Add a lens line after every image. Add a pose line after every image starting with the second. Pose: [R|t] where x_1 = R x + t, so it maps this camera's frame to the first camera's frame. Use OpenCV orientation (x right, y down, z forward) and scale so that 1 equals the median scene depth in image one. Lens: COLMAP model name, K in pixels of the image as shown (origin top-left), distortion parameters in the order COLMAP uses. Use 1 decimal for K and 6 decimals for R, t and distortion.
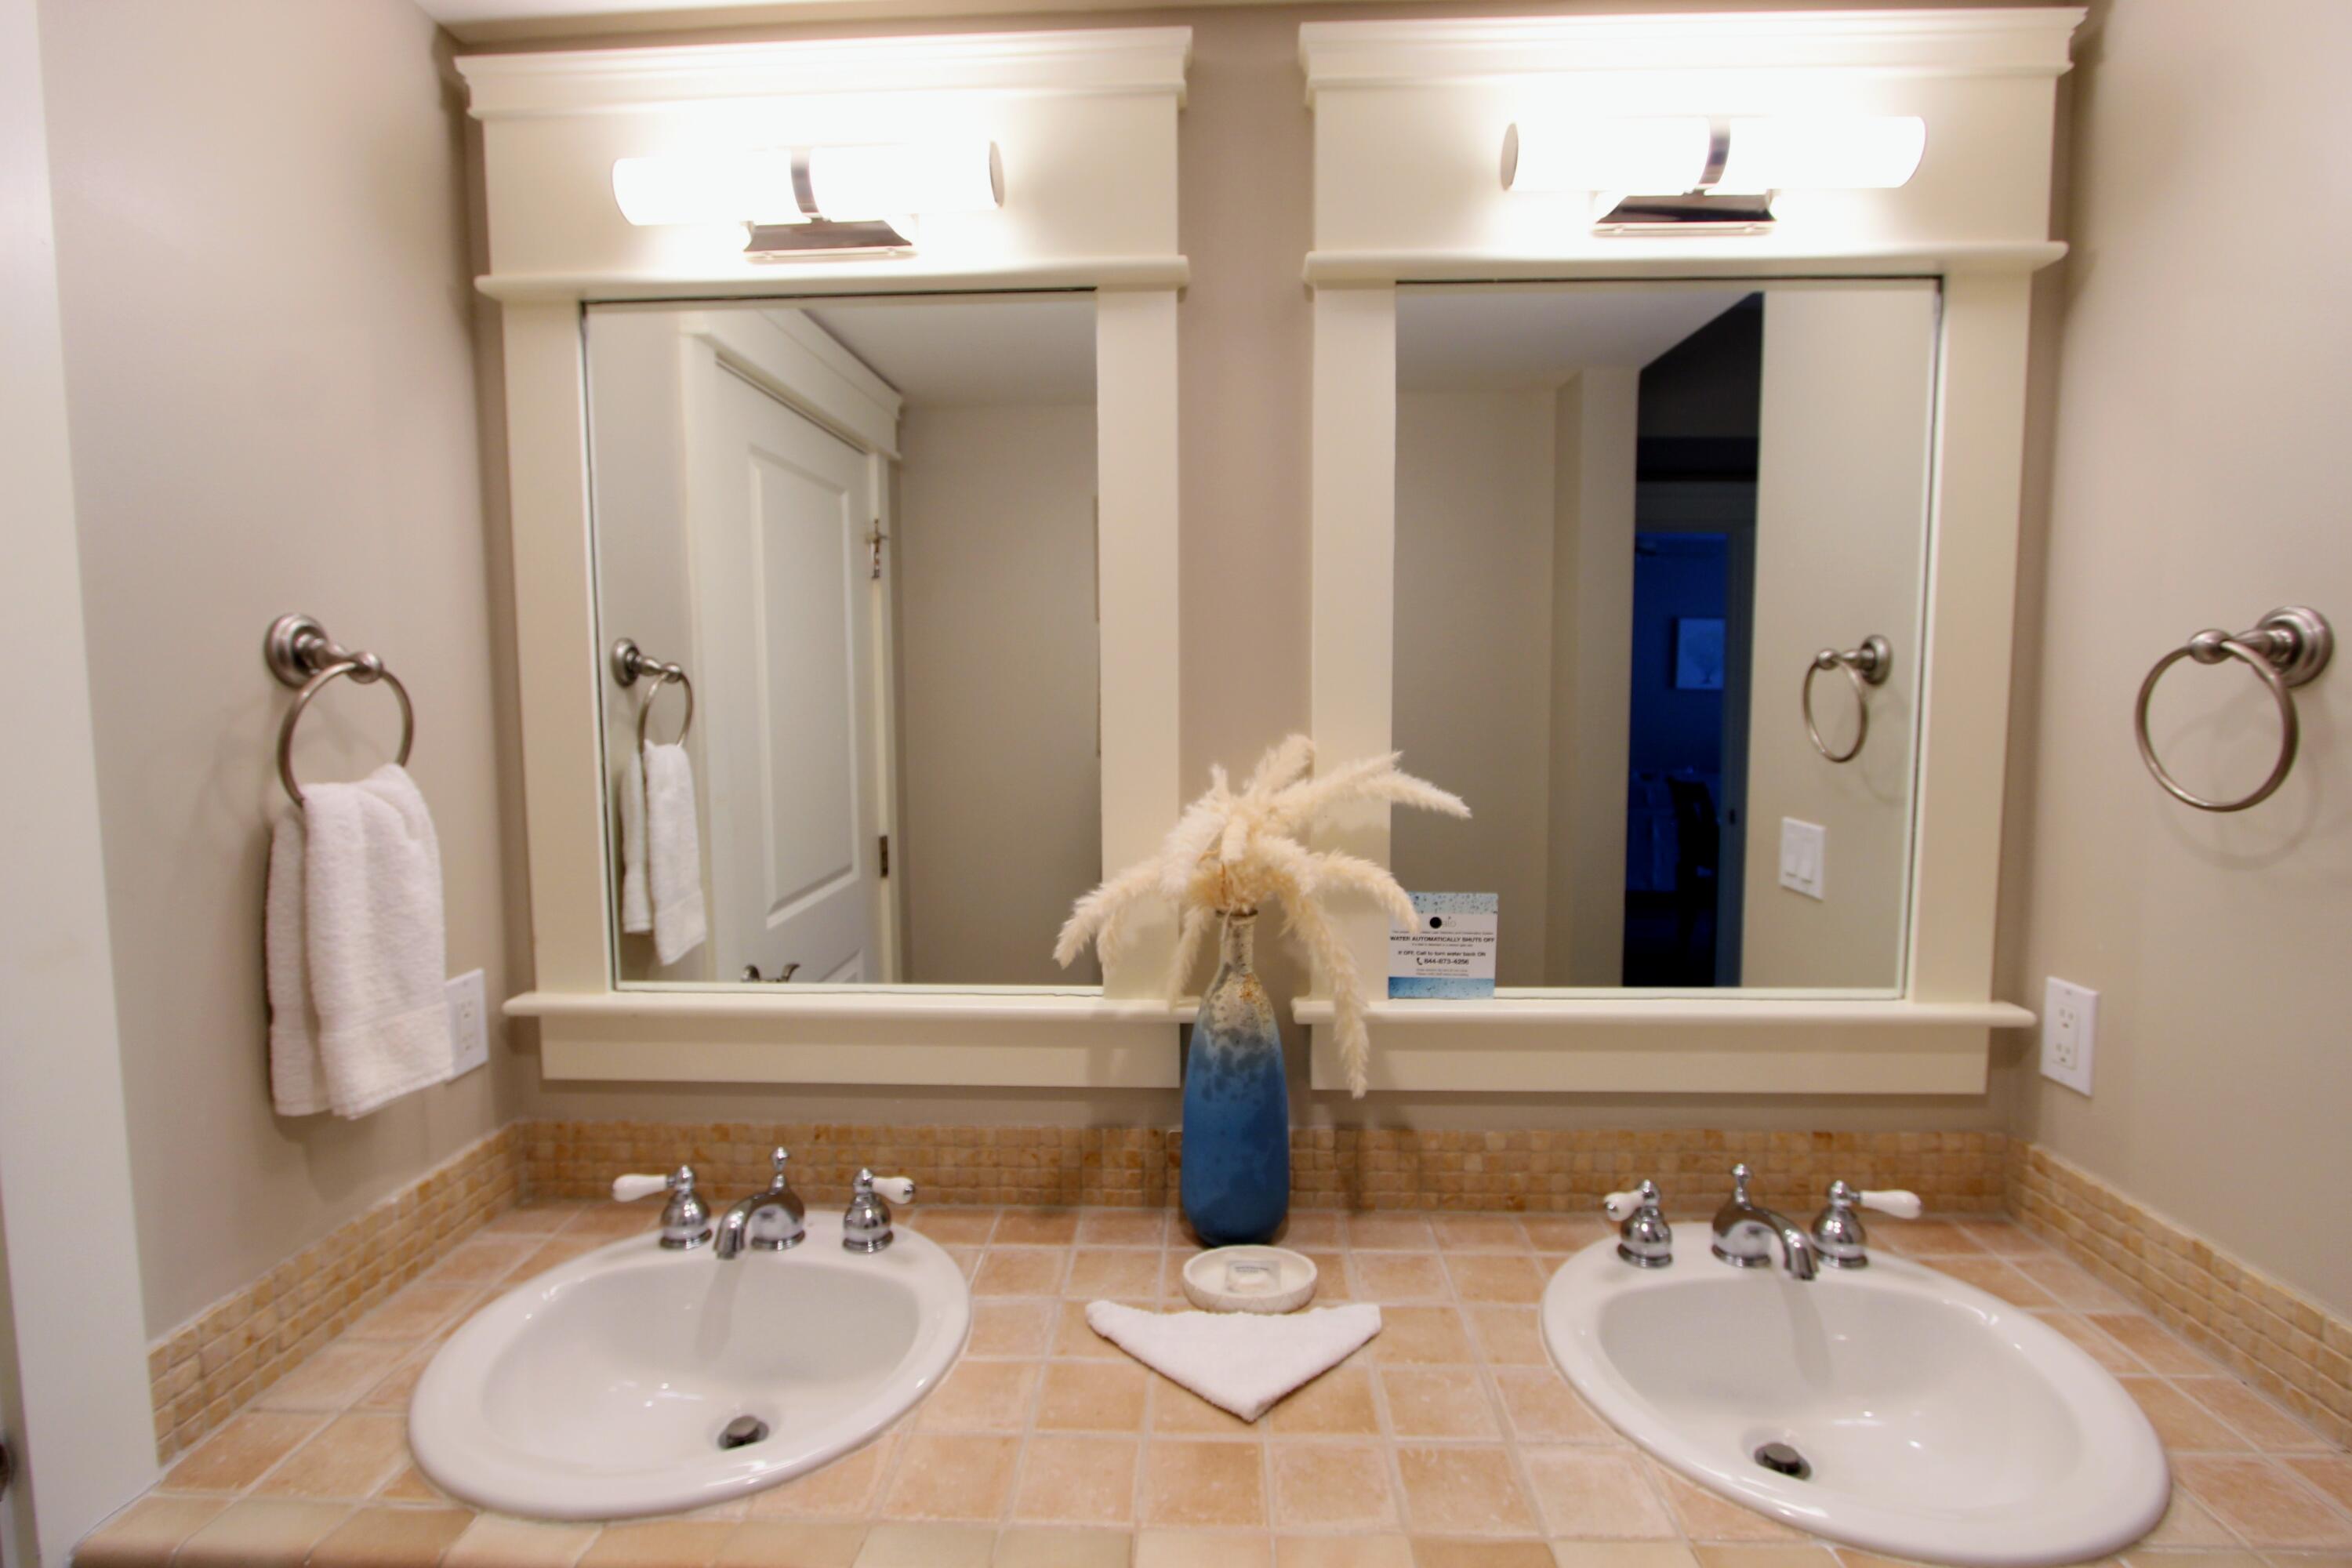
lens RADIAL K [[1083.9, 0, 1176.0], [0, 1083.9, 784.0], [0, 0, 1]] dist [-0.020051, 0.002182]
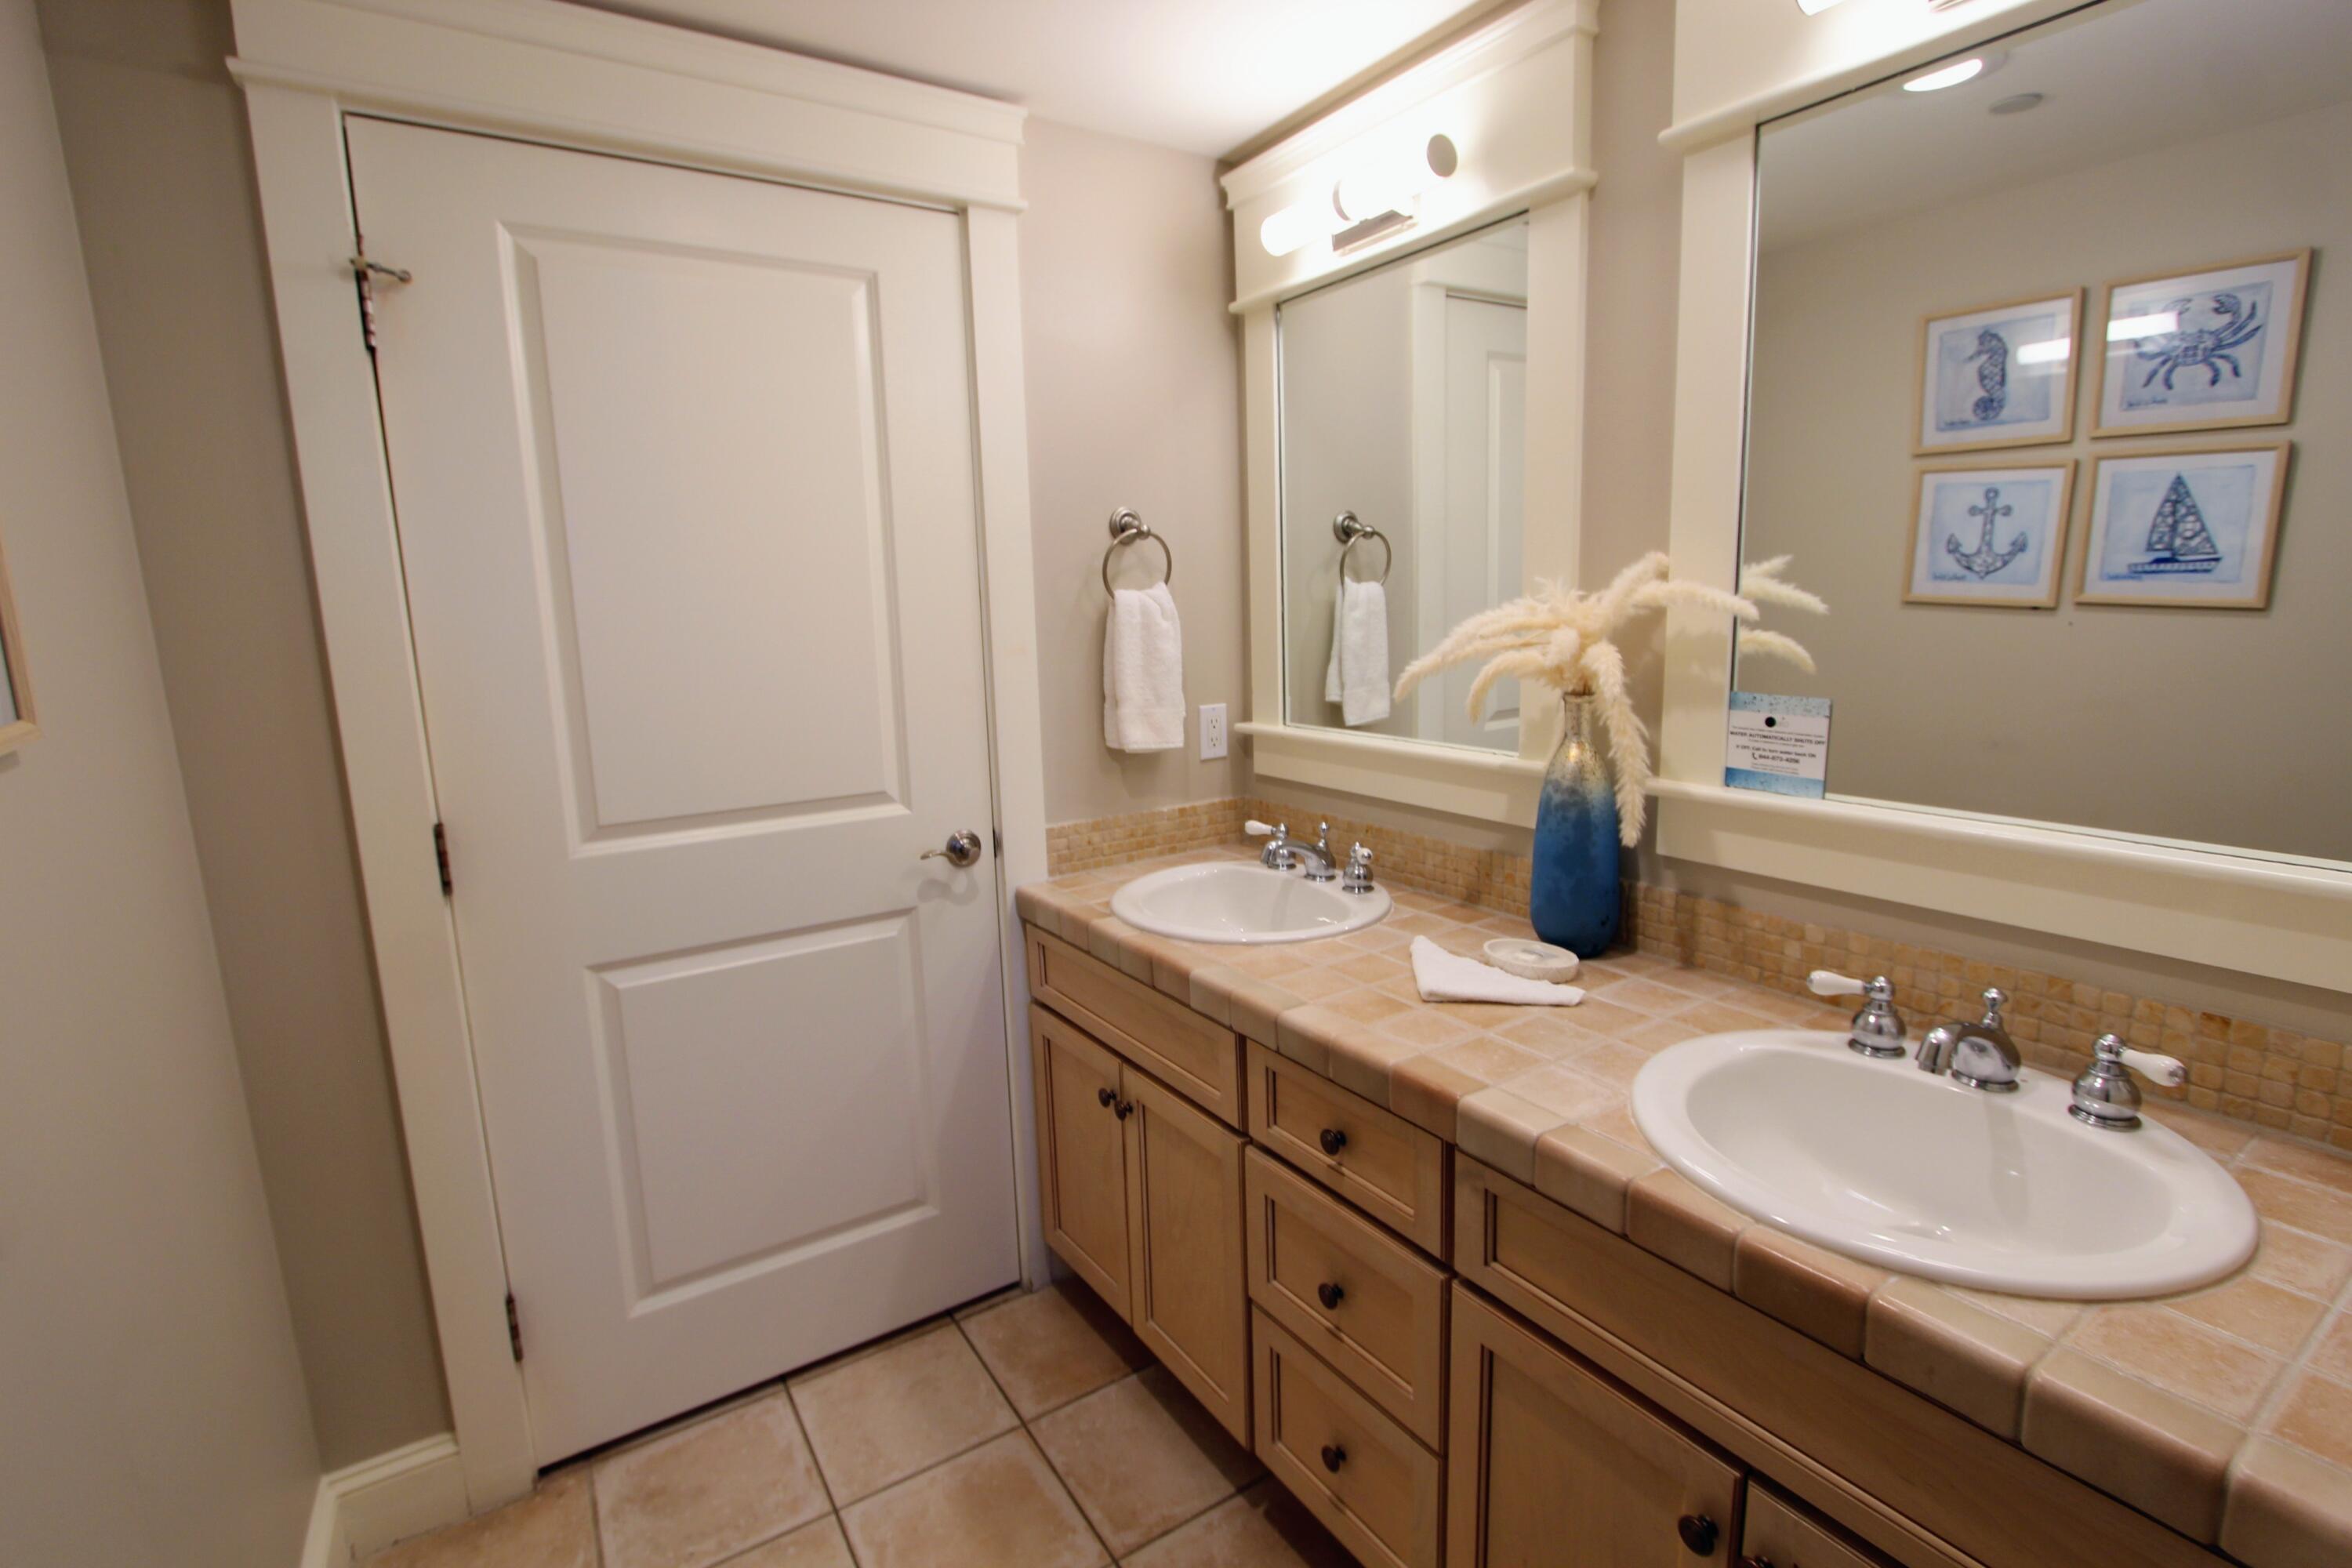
lens RADIAL K [[1083.9, 0, 1176.0], [0, 1083.9, 784.0], [0, 0, 1]] dist [-0.020051, 0.002182]
pose [[0.584801, 0.130082, -0.800678, 0.795064], [-0.044542, 0.990719, 0.128424, 0.079470], [0.809953, -0.039438, 0.585168, -0.131964]]
